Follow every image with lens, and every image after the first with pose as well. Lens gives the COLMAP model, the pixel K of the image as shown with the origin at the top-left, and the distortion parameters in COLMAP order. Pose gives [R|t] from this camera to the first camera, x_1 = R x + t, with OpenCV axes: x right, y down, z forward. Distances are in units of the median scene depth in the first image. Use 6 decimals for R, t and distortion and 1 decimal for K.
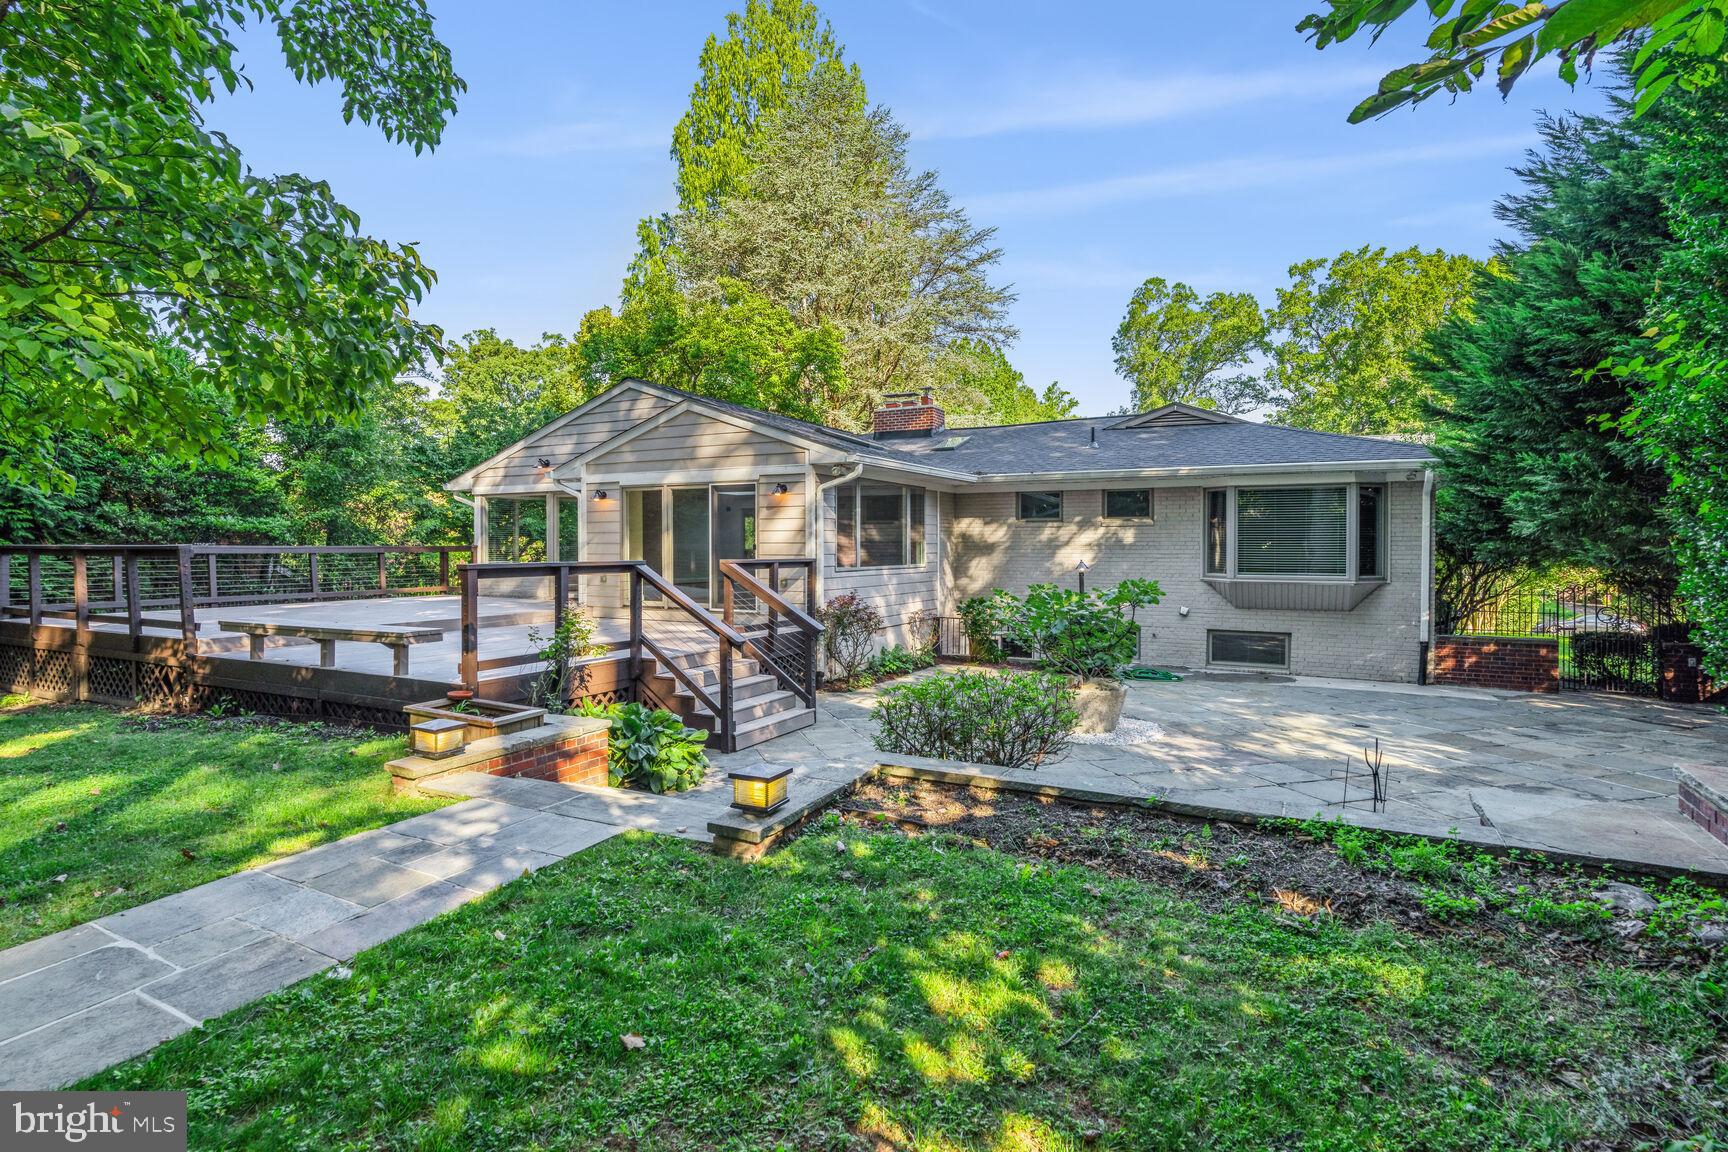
lens RADIAL K [[808.5, 0, 864.0], [0, 808.5, 576.0], [0, 0, 1]] dist [0.001591, 0.000285]
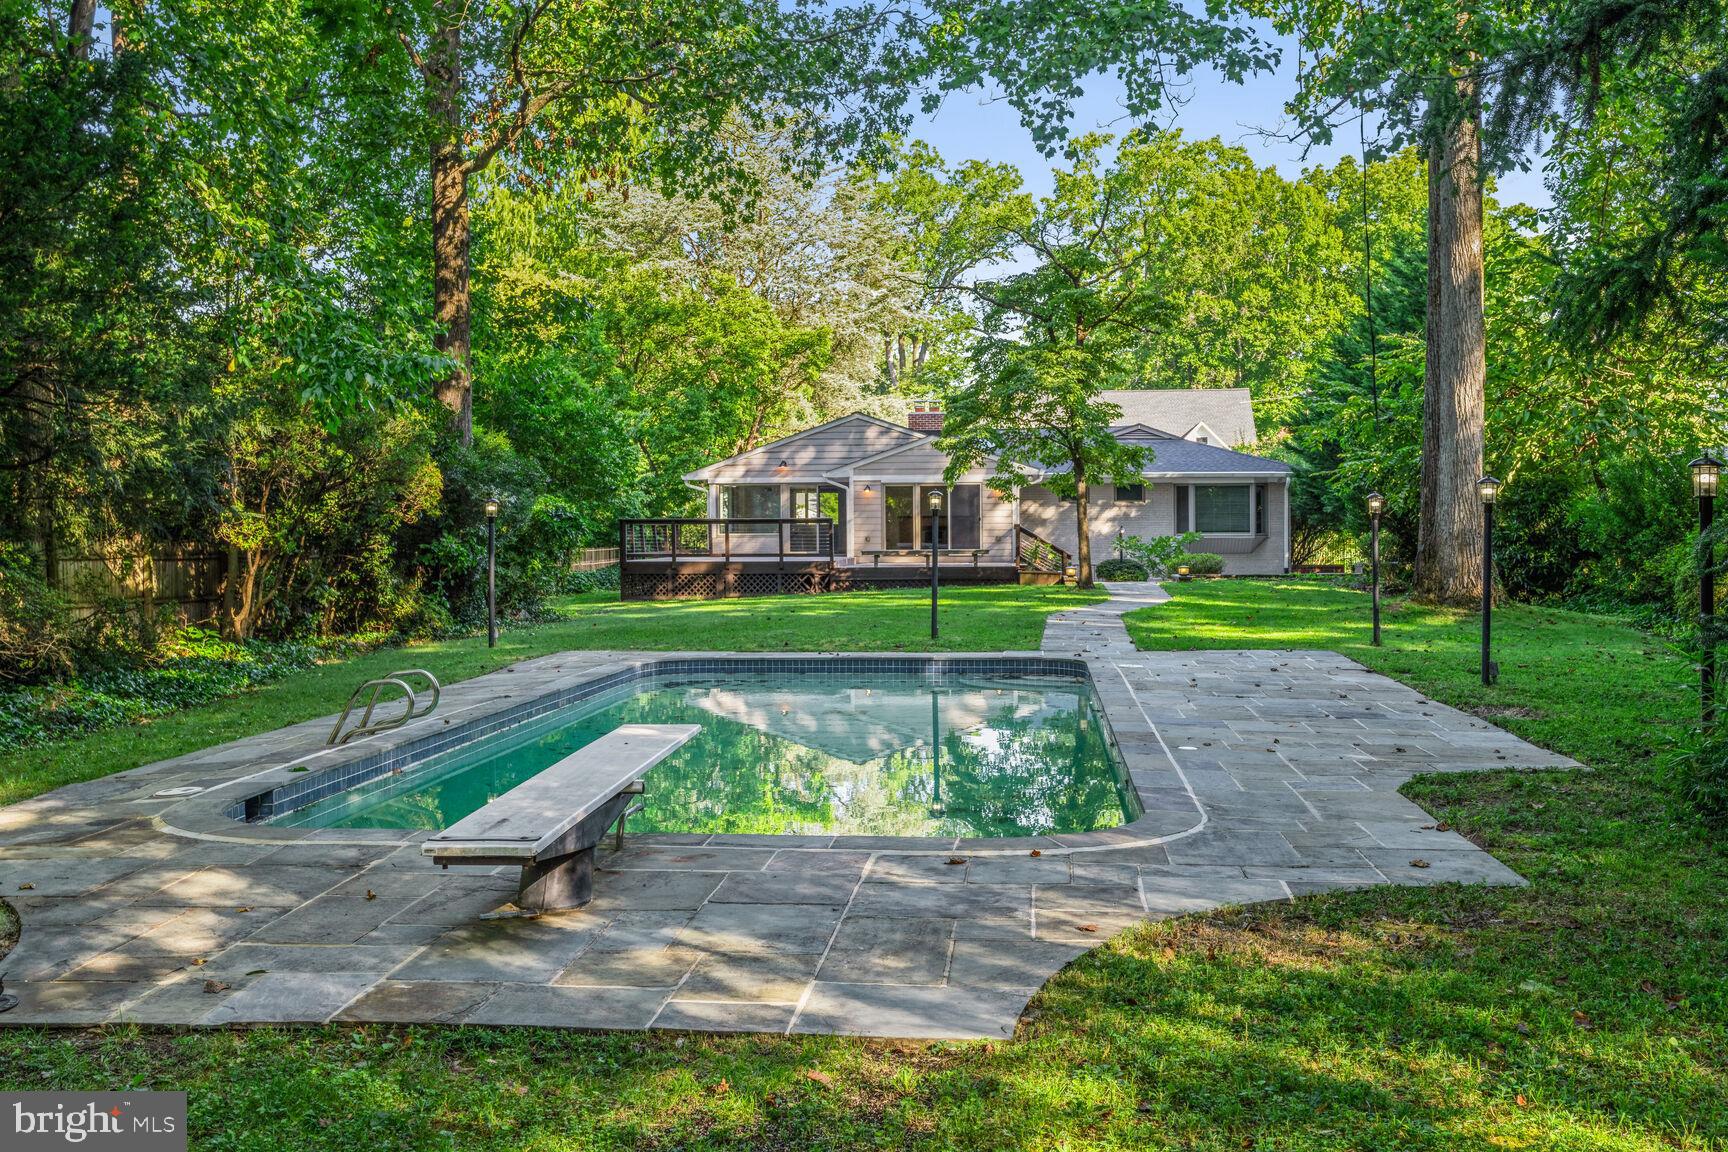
lens RADIAL K [[1684.2, 0, 864.0], [0, 1684.2, 576.0], [0, 0, 1]] dist [-0.000722, -0.000603]
pose [[0.919107, -0.017261, 0.393630, -0.319336], [0.022647, 0.999703, -0.009042, 0.020243], [-0.393357, 0.017225, 0.919224, -0.401768]]
